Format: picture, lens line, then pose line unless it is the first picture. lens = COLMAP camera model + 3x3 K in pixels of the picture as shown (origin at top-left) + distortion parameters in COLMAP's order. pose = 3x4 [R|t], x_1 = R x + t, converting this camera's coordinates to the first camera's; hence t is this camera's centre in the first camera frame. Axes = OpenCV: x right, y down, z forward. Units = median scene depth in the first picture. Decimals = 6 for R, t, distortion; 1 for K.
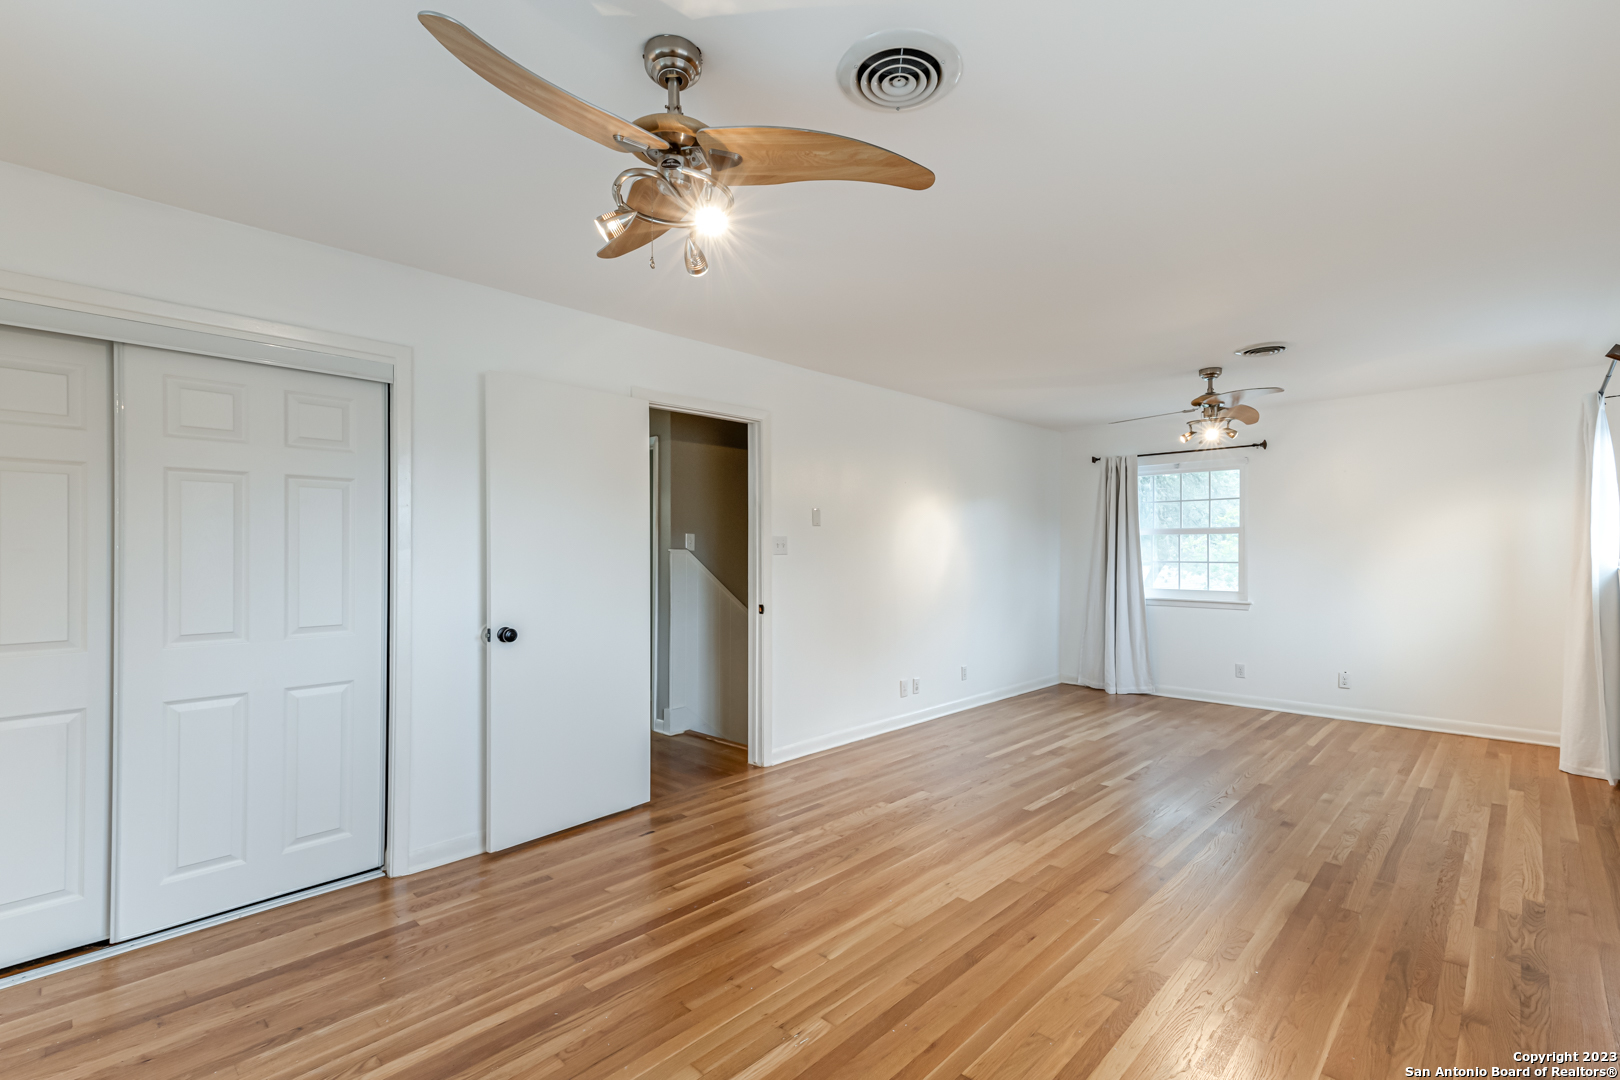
lens RADIAL K [[729.2, 0, 814.4], [0, 729.2, 545.1], [0, 0, 1]] dist [0.024460, -0.000416]
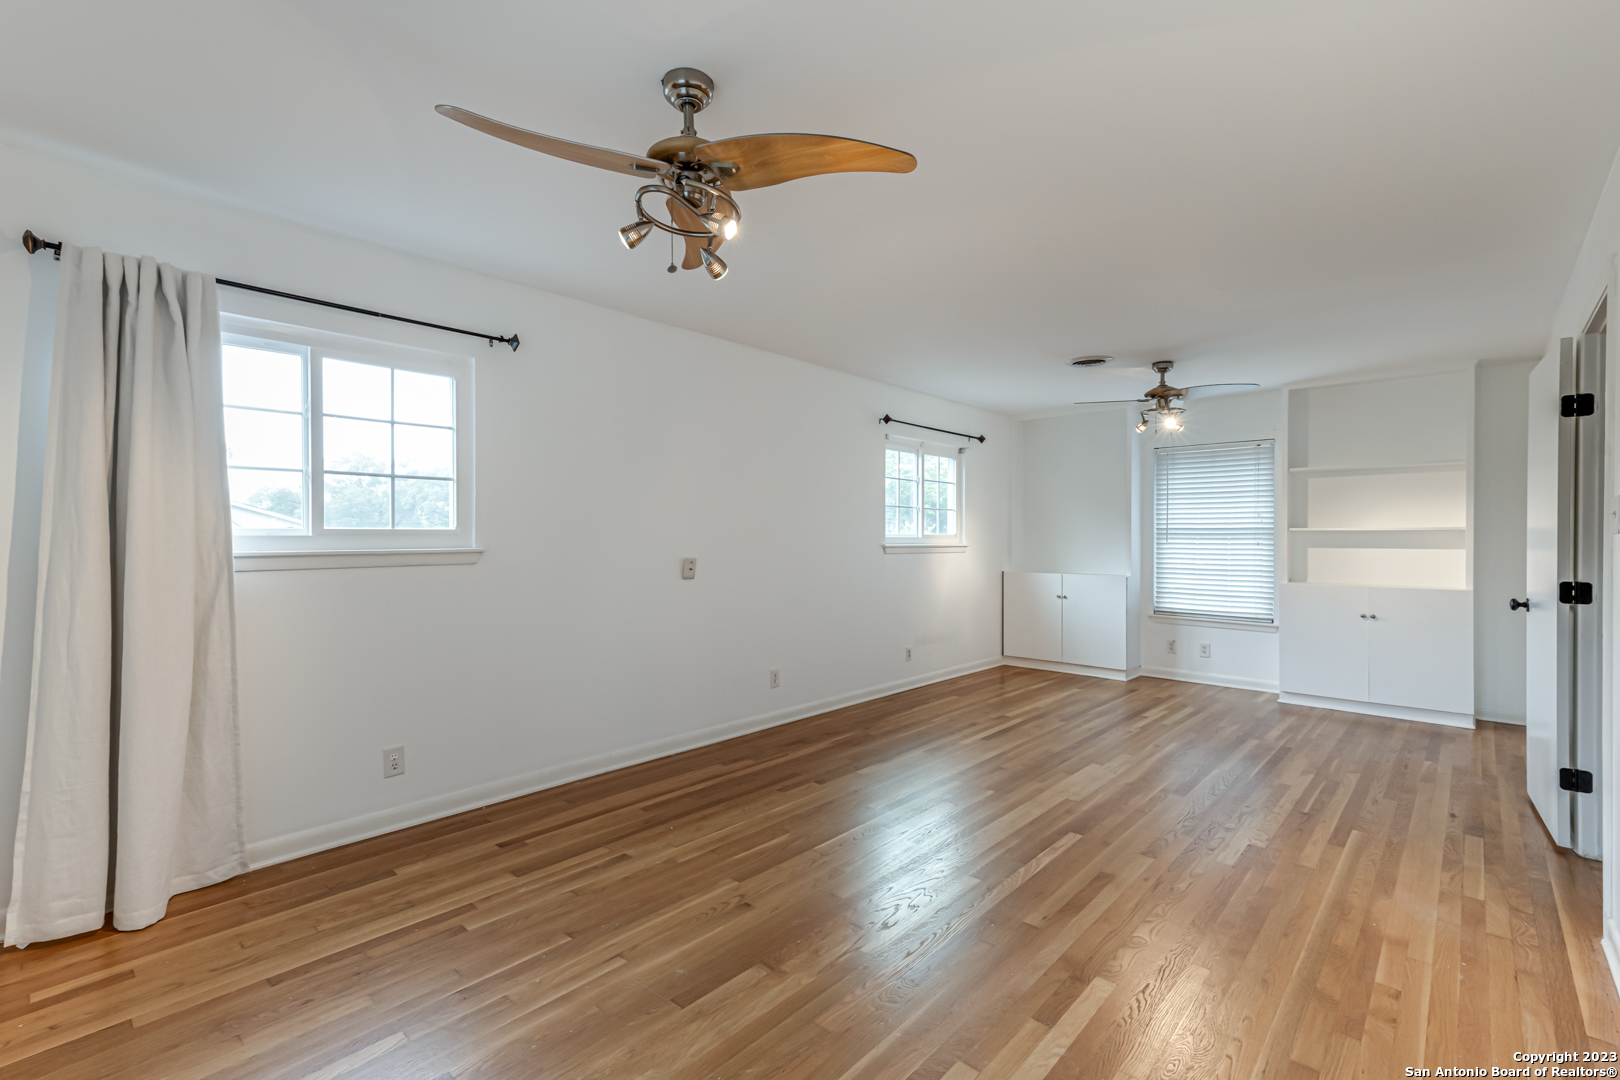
lens RADIAL K [[729.2, 0, 814.4], [0, 729.2, 545.1], [0, 0, 1]] dist [0.024460, -0.000416]
pose [[-0.998772, -0.004140, -0.049377, 0.621041], [-0.004317, 0.999985, 0.003492, 0.026525], [0.049361, 0.003701, -0.998774, 1.785985]]
